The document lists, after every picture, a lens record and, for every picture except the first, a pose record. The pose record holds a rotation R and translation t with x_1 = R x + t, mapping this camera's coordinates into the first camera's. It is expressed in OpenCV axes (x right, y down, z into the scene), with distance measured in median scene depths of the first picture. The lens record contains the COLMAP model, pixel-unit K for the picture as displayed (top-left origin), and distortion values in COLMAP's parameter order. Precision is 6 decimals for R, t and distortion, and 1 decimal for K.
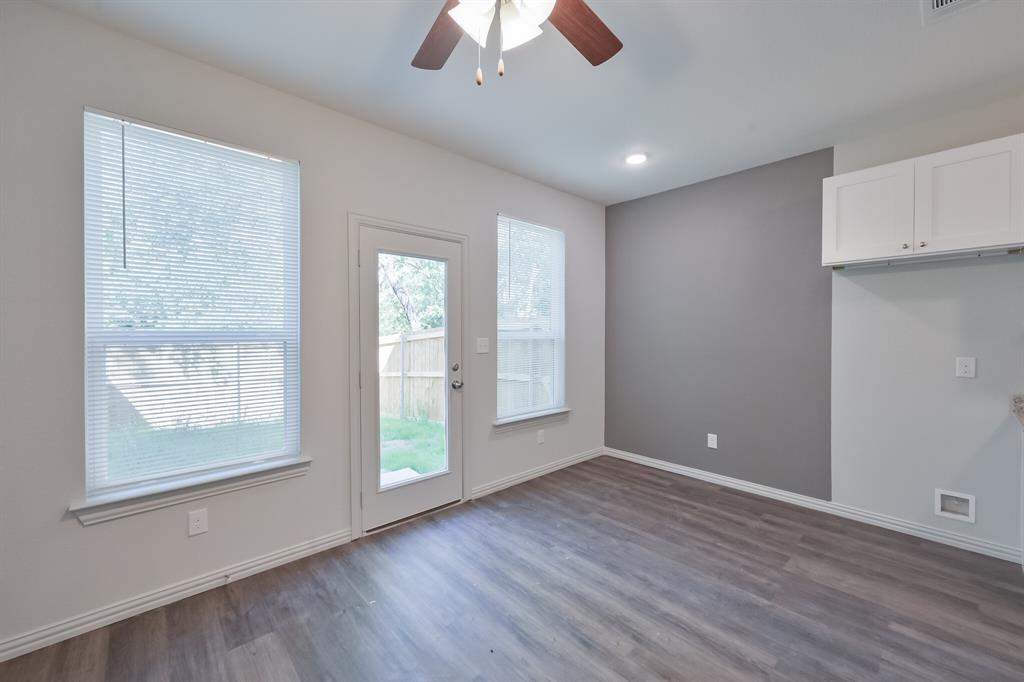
lens RADIAL K [[411.3, 0, 512.5], [0, 411.3, 336.7], [0, 0, 1]] dist [0.001785, 0.000184]
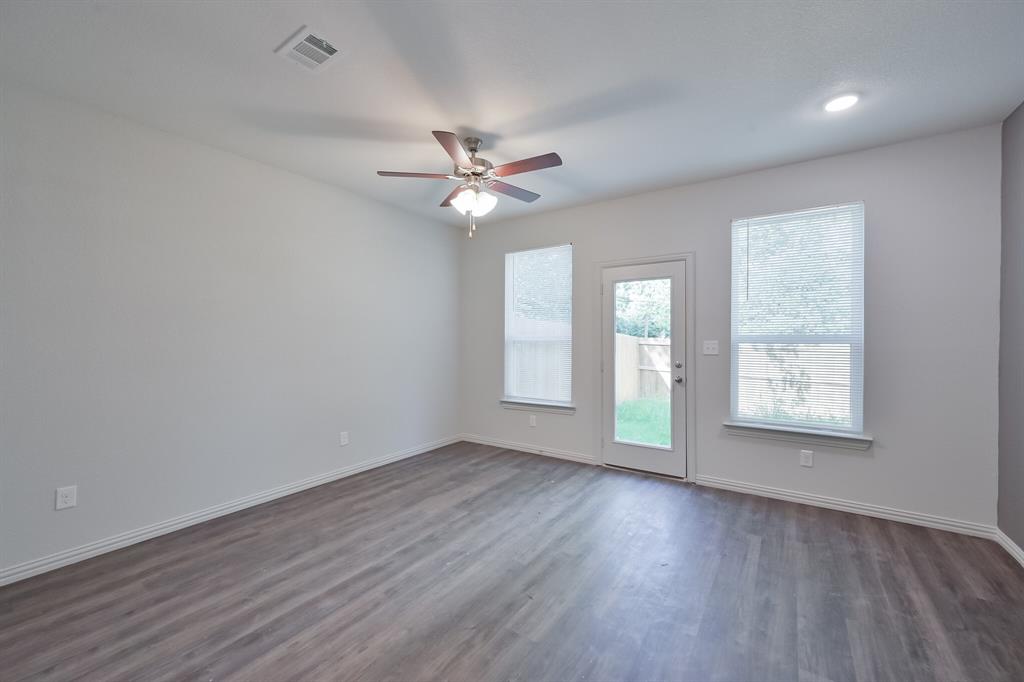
lens RADIAL K [[411.3, 0, 512.1], [0, 411.3, 339.7], [0, 0, 1]] dist [0.001785, 0.000184]
pose [[0.216068, 0.006066, -0.976360, 0.907418], [-0.006649, 0.999967, 0.004741, -0.001365], [0.976356, 0.005467, 0.216101, 0.265275]]
